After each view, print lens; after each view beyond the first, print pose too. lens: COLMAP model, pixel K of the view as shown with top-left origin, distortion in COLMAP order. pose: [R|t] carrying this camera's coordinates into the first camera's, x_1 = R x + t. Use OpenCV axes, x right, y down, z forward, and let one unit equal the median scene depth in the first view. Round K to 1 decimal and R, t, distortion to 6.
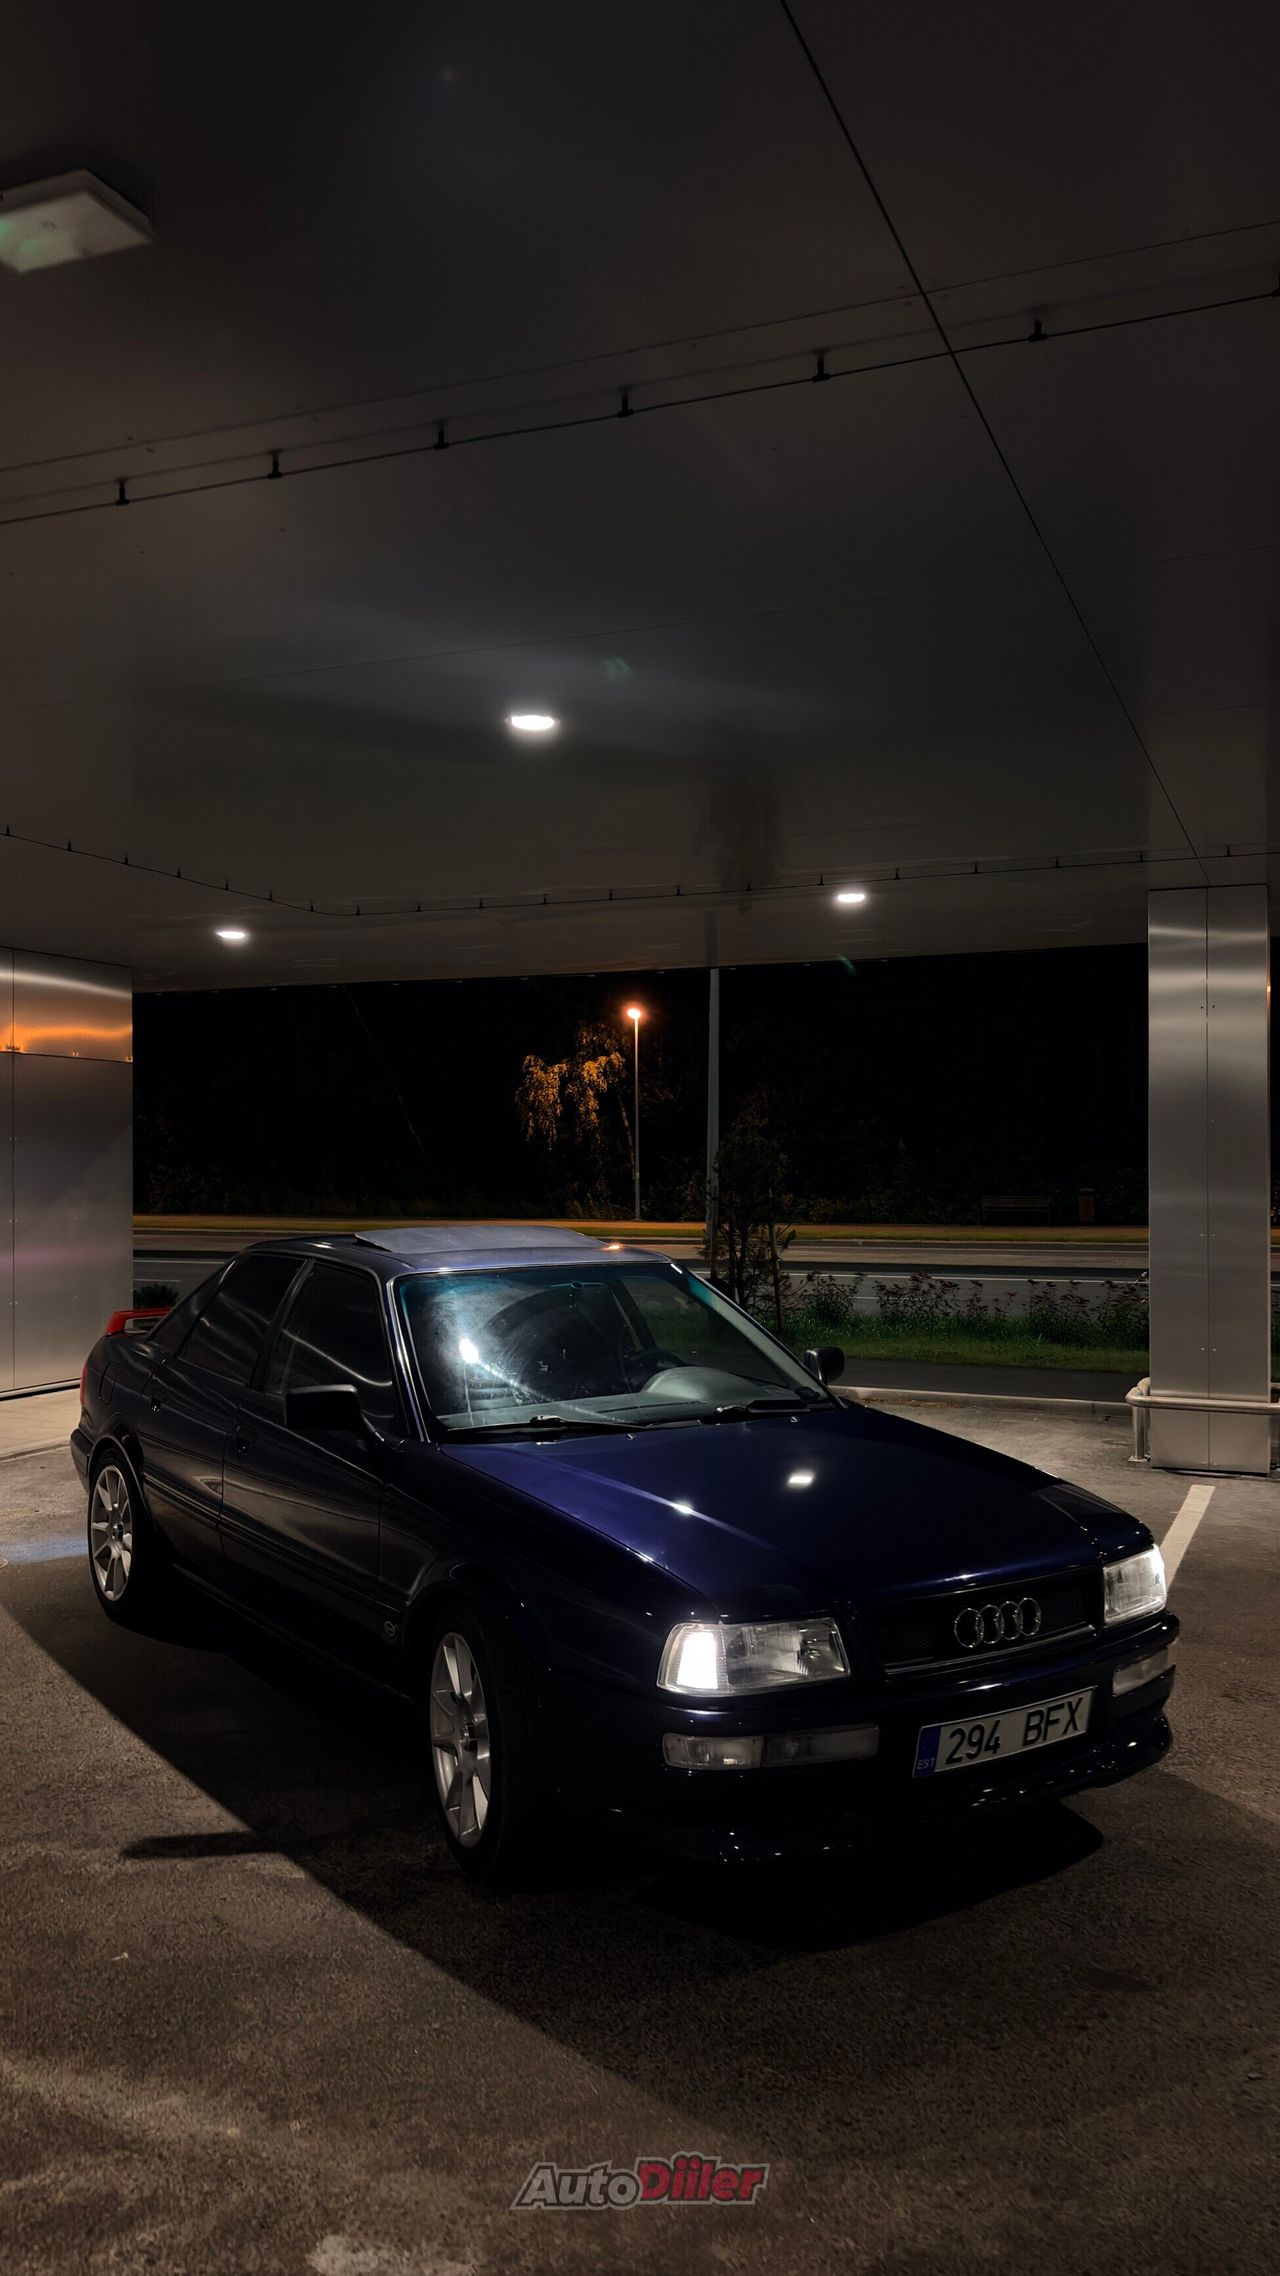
lens RADIAL K [[1703.1, 0, 639.6], [0, 1703.1, 1168.6], [0, 0, 1]] dist [0.039488, -0.026692]
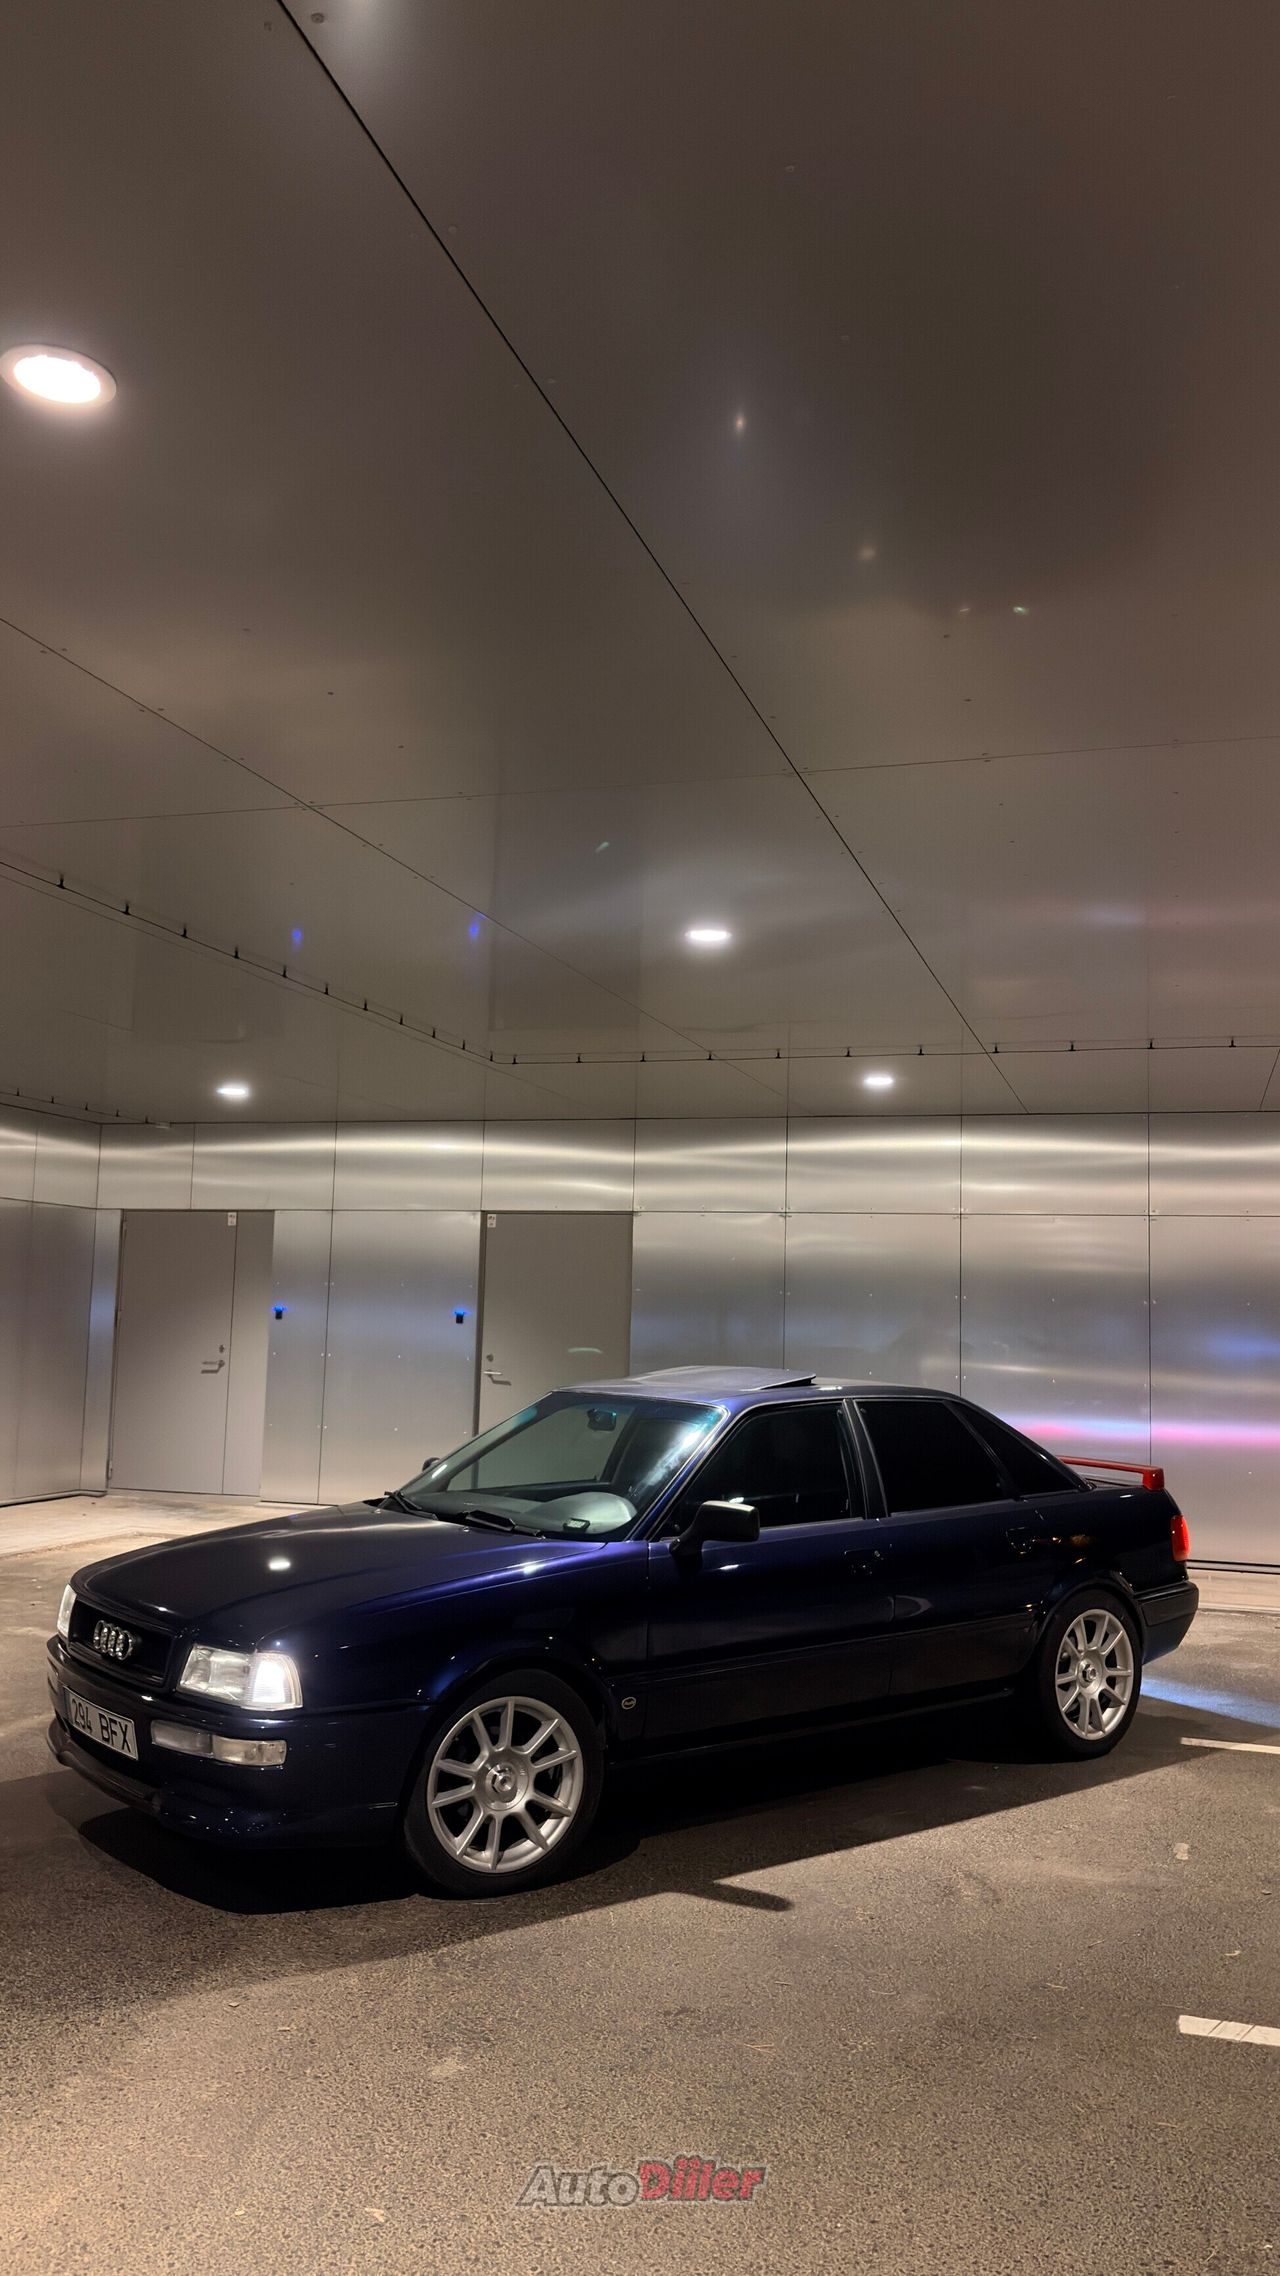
lens RADIAL K [[1703.1, 0, 618.6], [0, 1703.1, 1125.7], [0, 0, 1]] dist [0.039488, -0.026692]
pose [[0.079359, -0.107361, -0.991048, 1.040734], [-0.021424, 0.993770, -0.109372, 0.000851], [0.996616, 0.029912, 0.076564, 0.822563]]
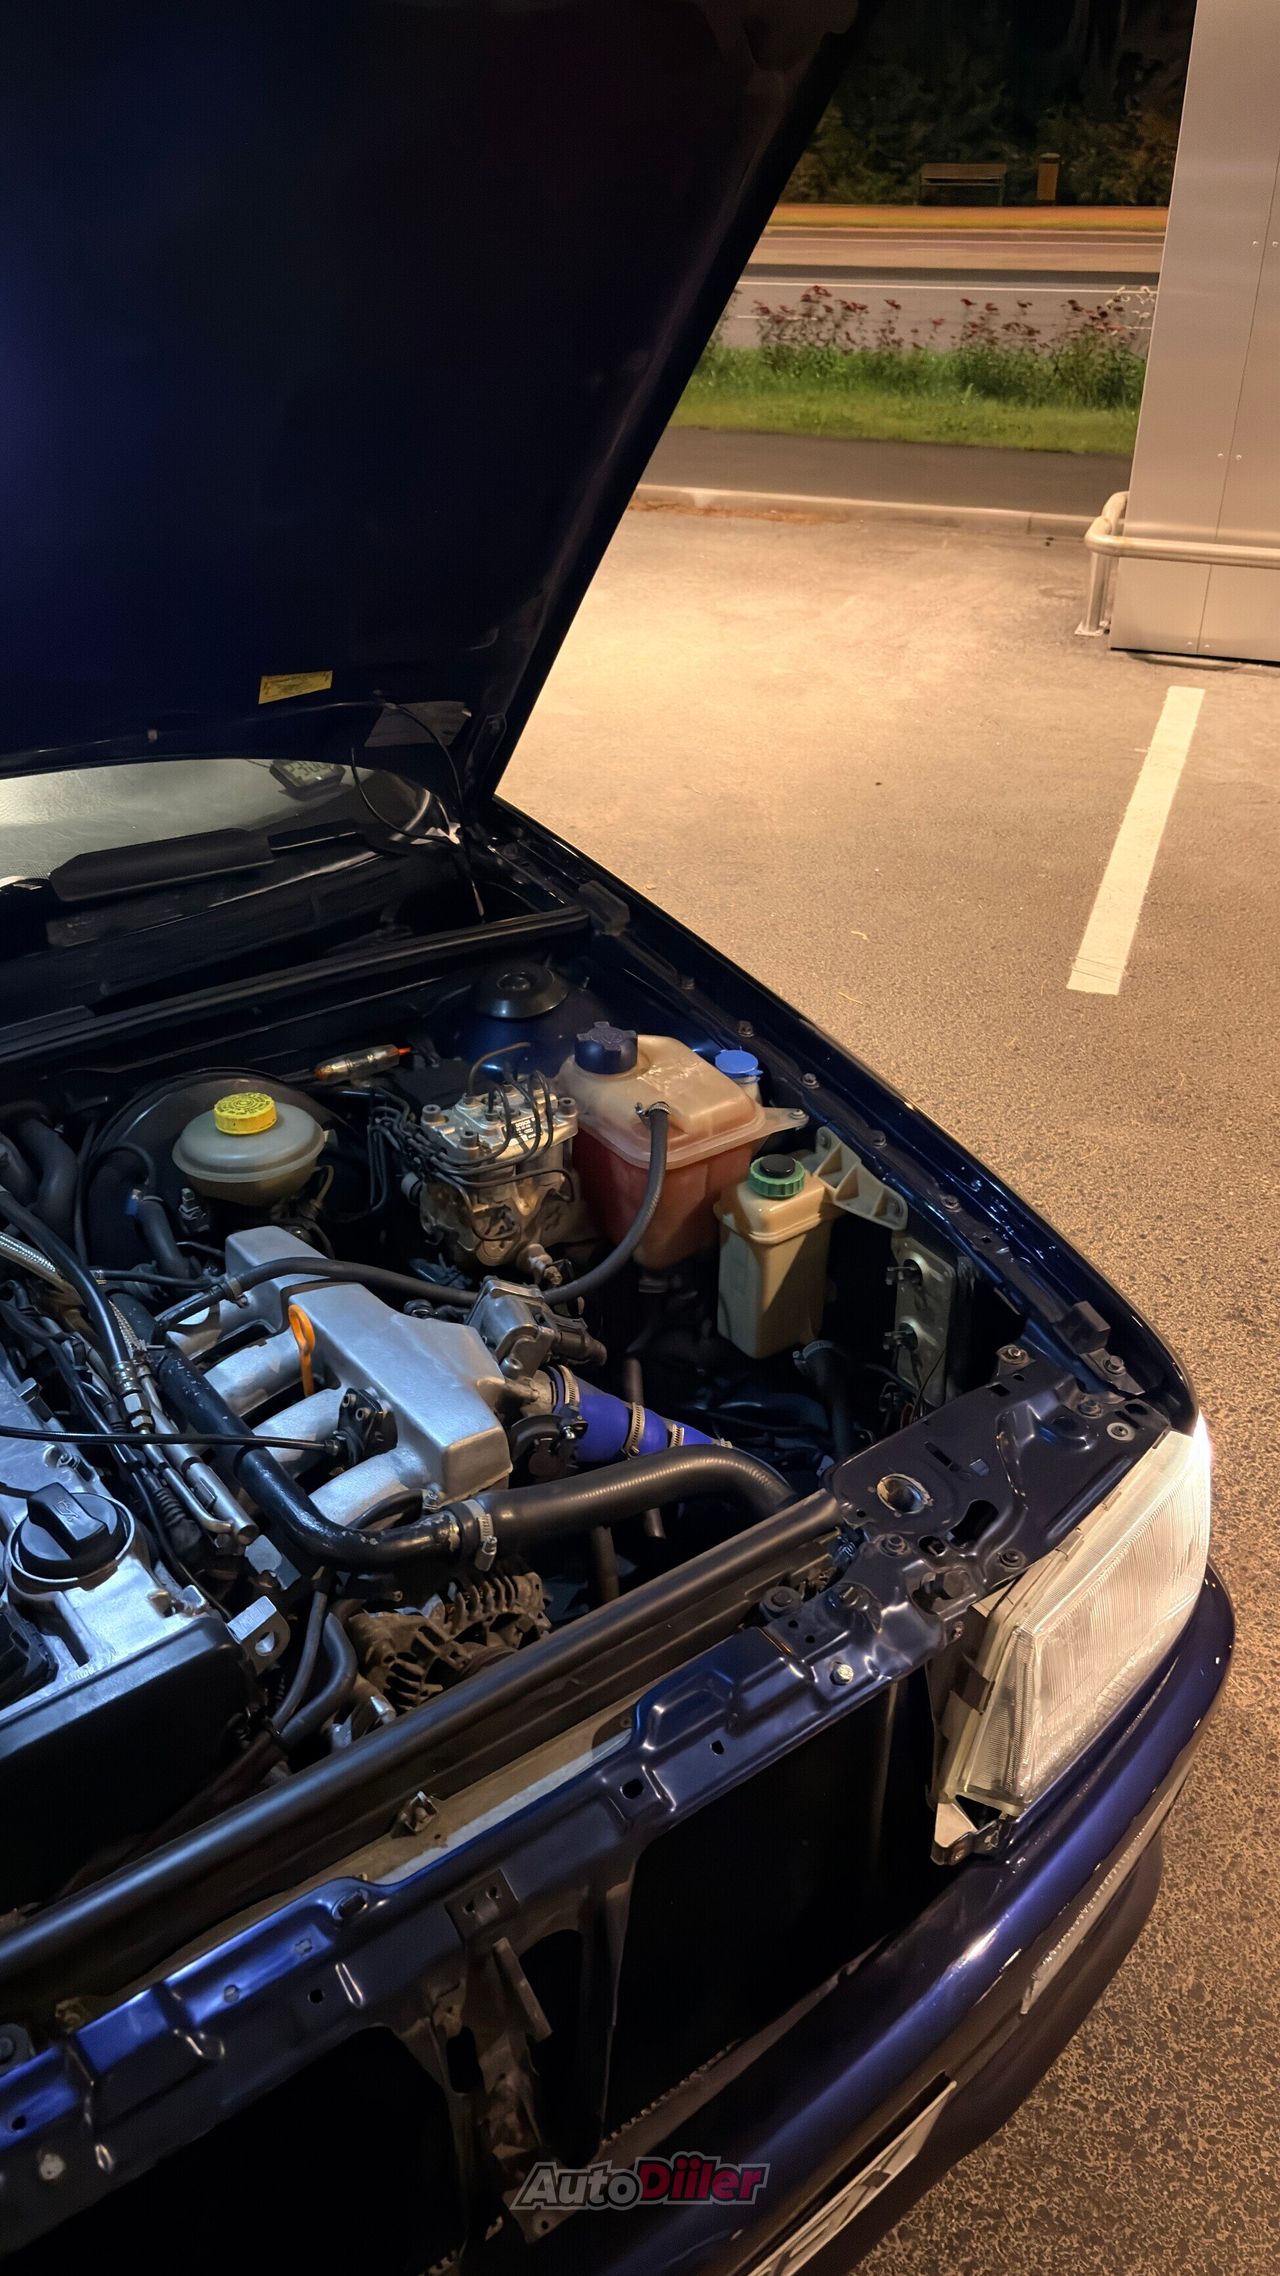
lens RADIAL K [[1703.1, 0, 648.8], [0, 1703.1, 1169.2], [0, 0, 1]] dist [0.039488, -0.026692]
pose [[0.998239, -0.030659, 0.050776, 0.134119], [-0.000065, 0.855481, 0.517835, 0.010574], [-0.059315, -0.516926, 0.853973, 0.553054]]
